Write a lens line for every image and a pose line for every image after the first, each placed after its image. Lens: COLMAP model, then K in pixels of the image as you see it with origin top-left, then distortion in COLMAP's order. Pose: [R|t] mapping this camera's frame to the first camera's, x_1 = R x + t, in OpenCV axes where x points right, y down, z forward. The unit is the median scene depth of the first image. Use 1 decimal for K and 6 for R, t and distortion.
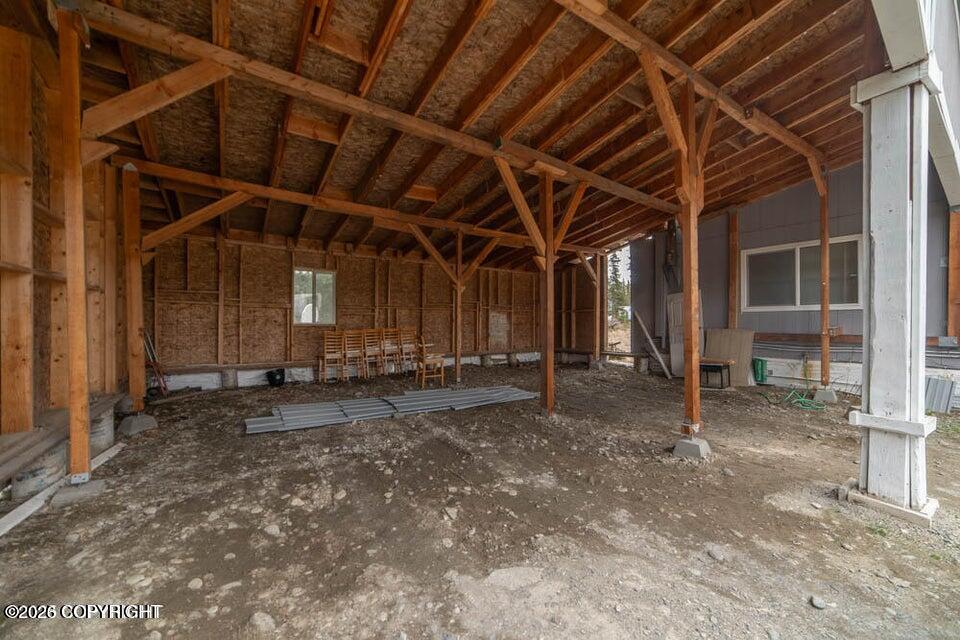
lens RADIAL K [[370.3, 0, 488.3], [0, 370.3, 320.5], [0, 0, 1]] dist [-0.000497, 0.000069]
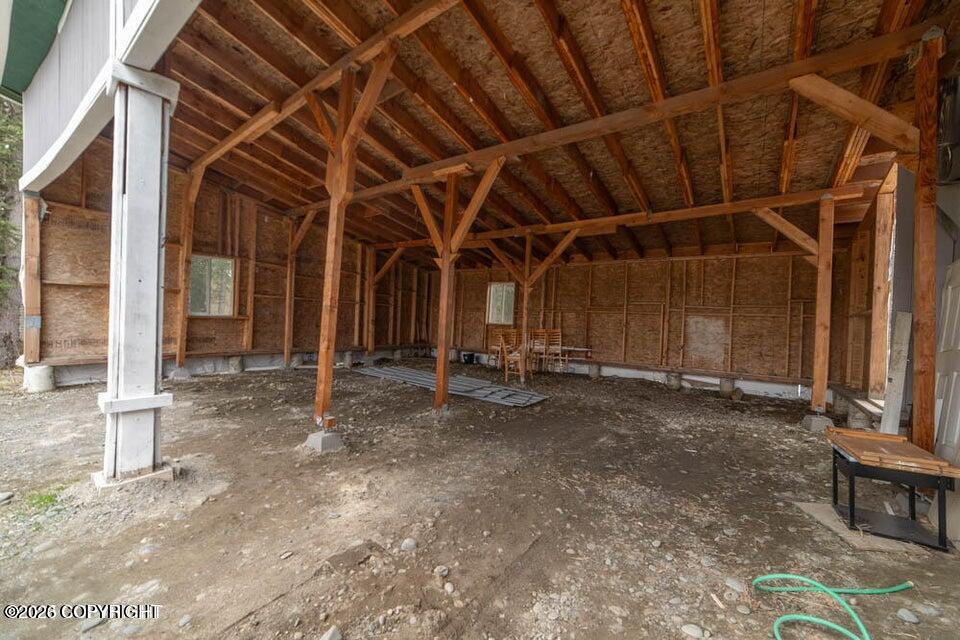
lens RADIAL K [[370.3, 0, 488.3], [0, 370.3, 320.5], [0, 0, 1]] dist [-0.000497, 0.000069]
pose [[0.333317, 0.011238, -0.942748, 0.733782], [-0.036729, 0.999325, -0.001074, 0.001067], [0.942099, 0.034984, 0.333505, 0.483341]]
